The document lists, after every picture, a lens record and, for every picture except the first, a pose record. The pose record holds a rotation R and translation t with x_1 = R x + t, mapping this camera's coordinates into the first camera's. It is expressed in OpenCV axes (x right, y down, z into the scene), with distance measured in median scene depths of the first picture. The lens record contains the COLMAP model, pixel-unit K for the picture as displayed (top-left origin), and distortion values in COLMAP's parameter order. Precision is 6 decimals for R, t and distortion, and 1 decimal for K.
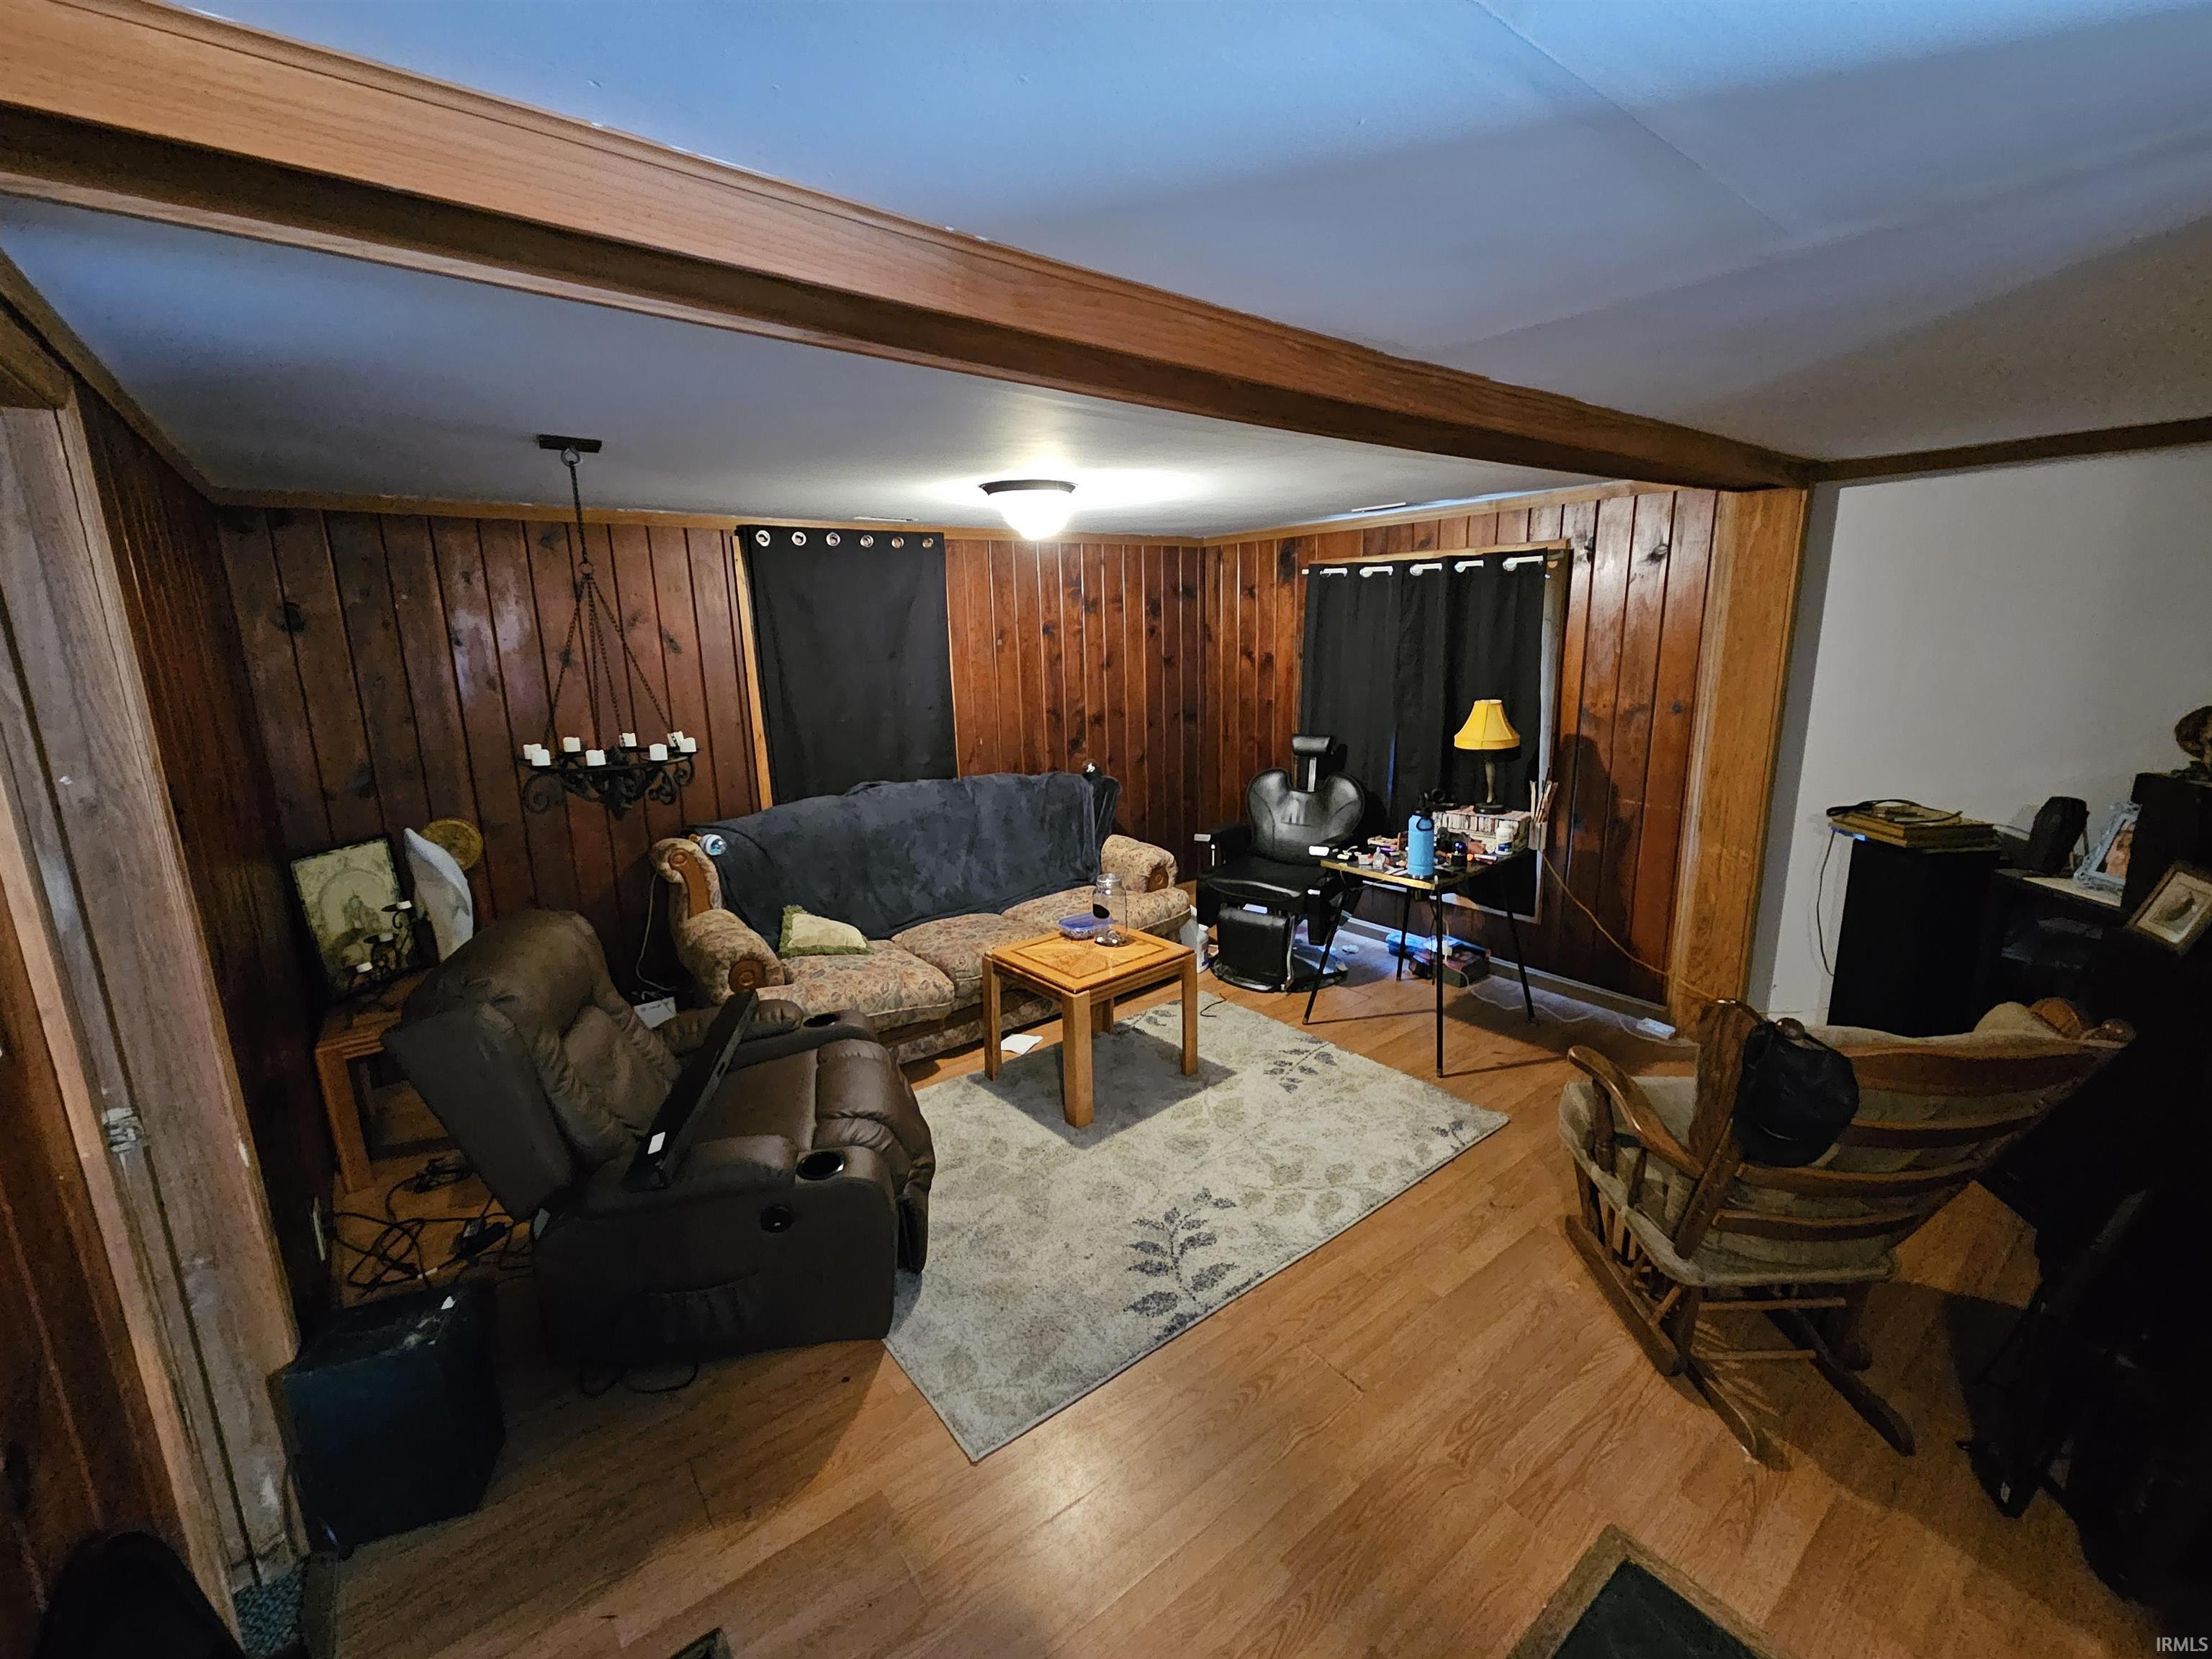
lens RADIAL K [[909.7, 0, 1117.3], [0, 909.7, 827.6], [0, 0, 1]] dist [0.003876, -0.000555]
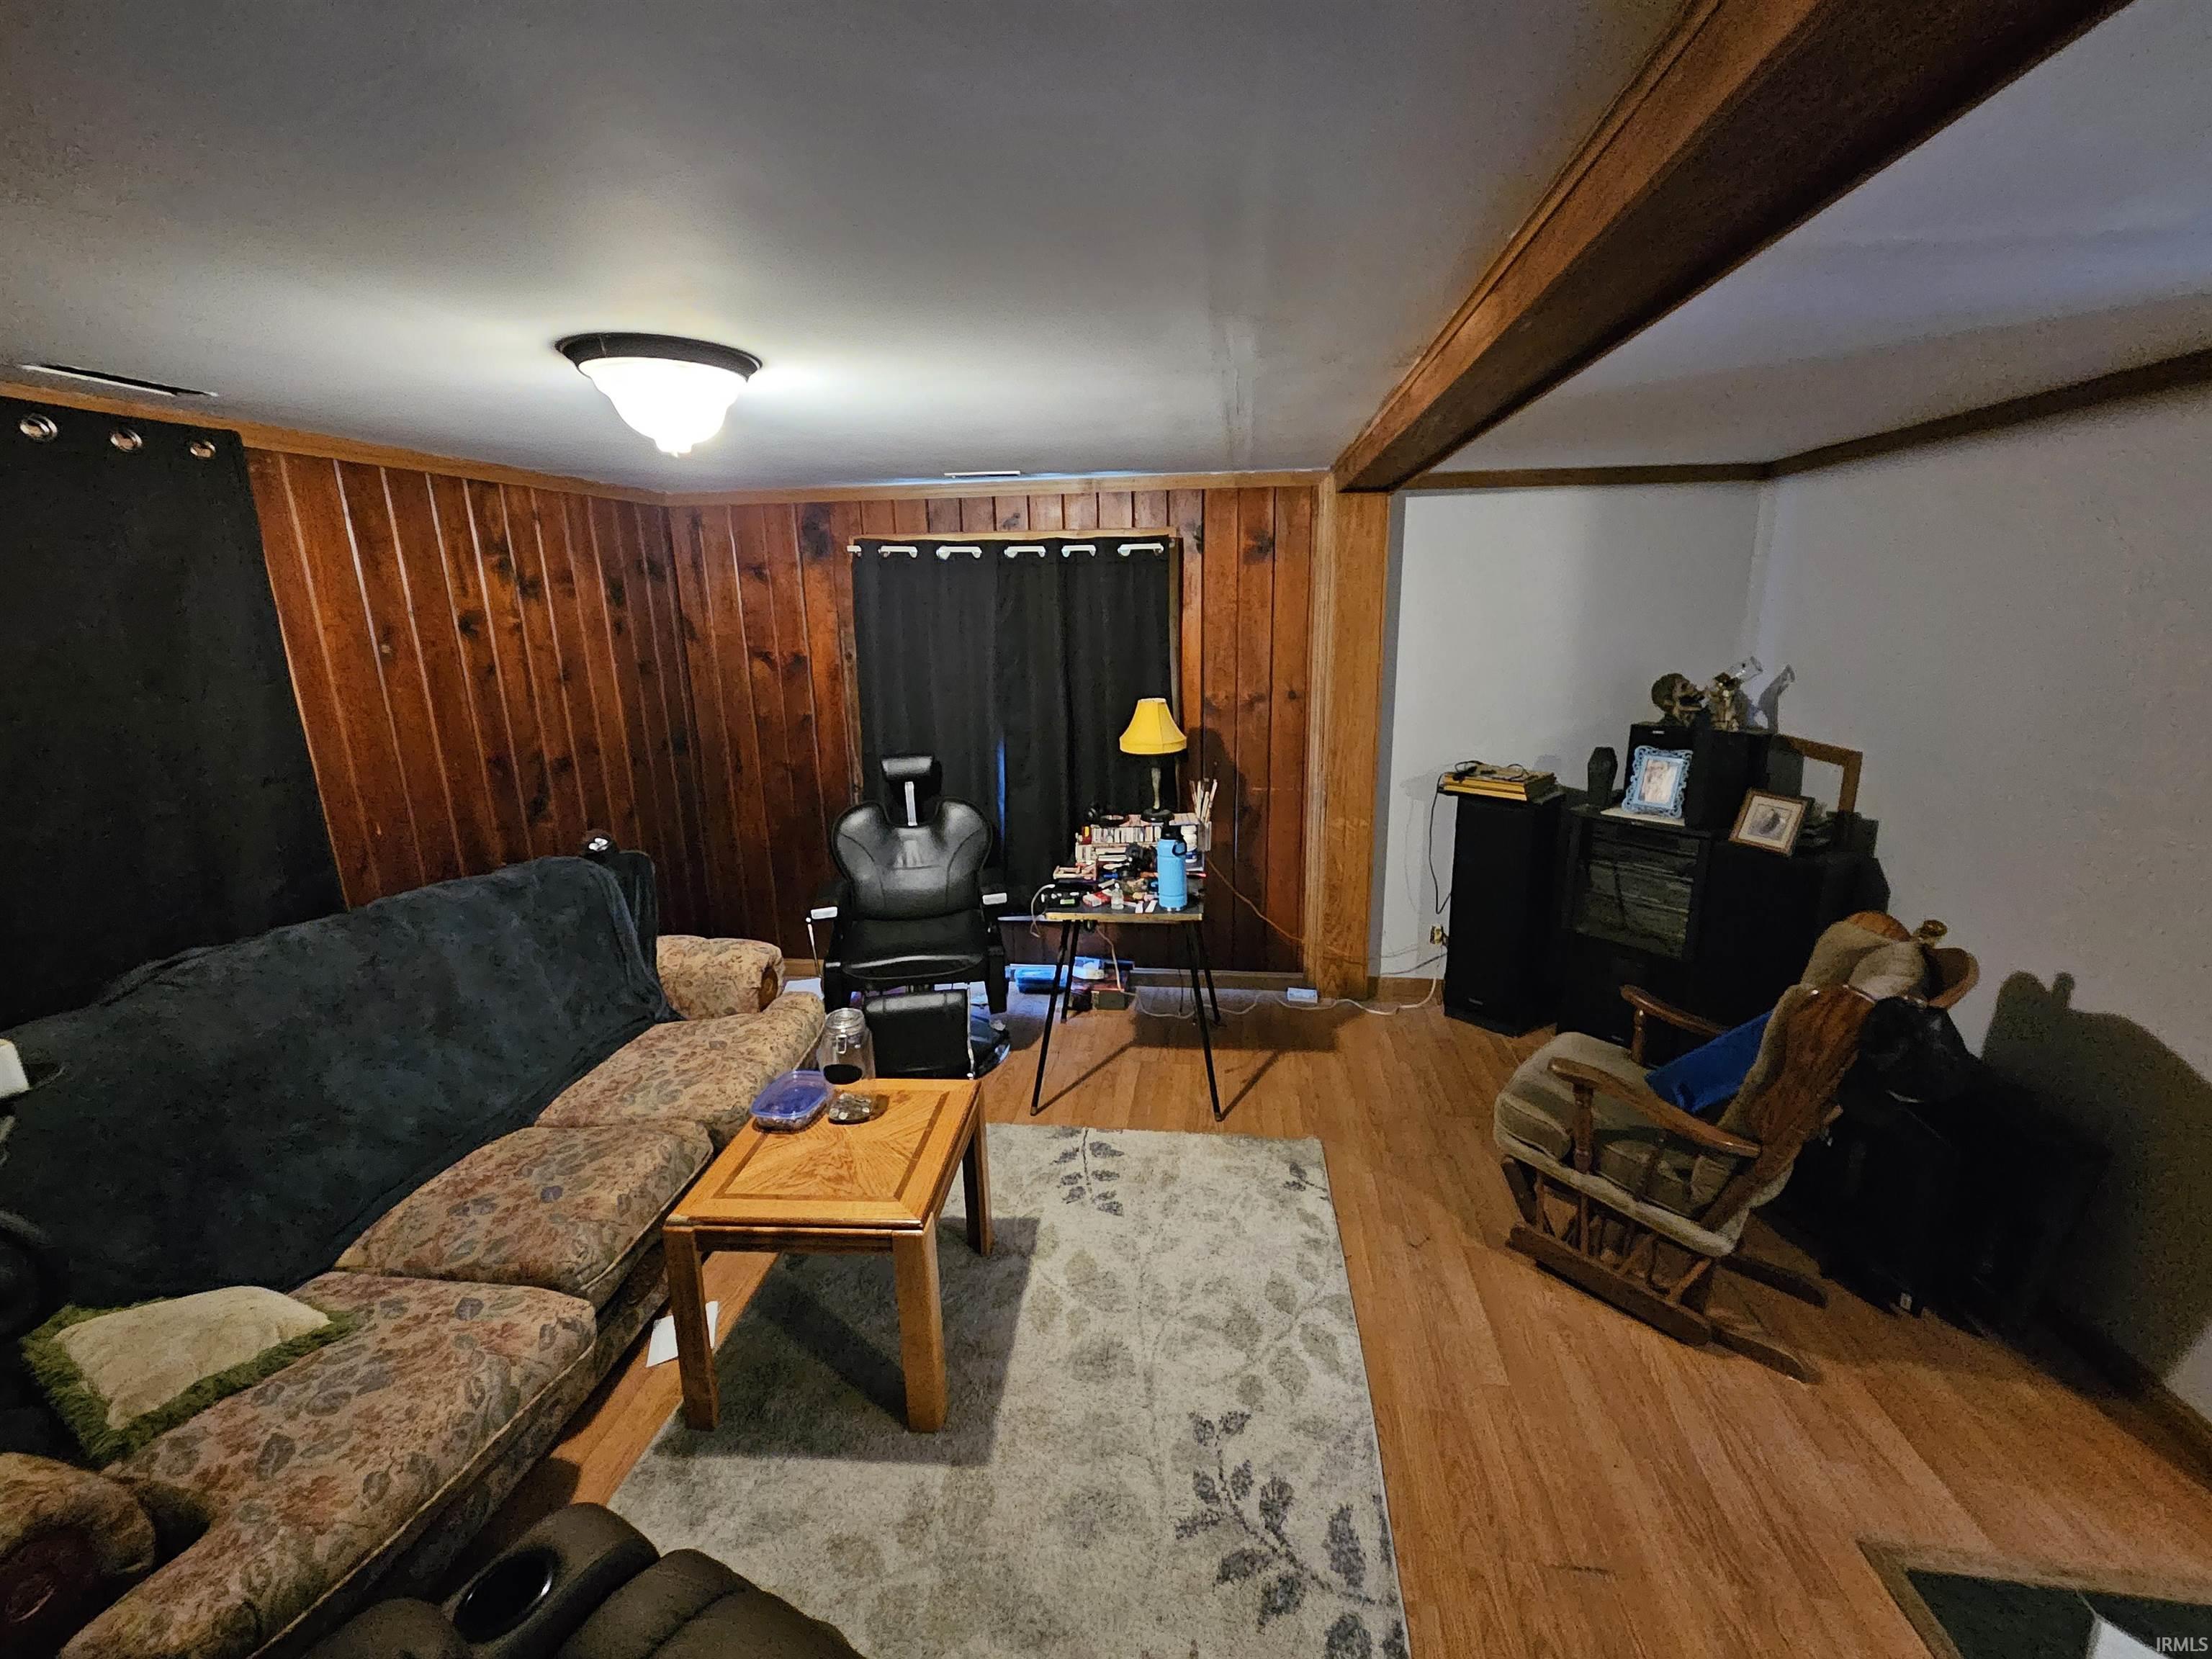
lens RADIAL K [[909.7, 0, 1107.9], [0, 909.7, 825.1], [0, 0, 1]] dist [0.003876, -0.000555]
pose [[0.710042, -0.158960, 0.685982, -0.263224], [0.154174, 0.985644, 0.068817, -0.082866], [-0.687074, 0.056897, 0.724357, 0.366429]]
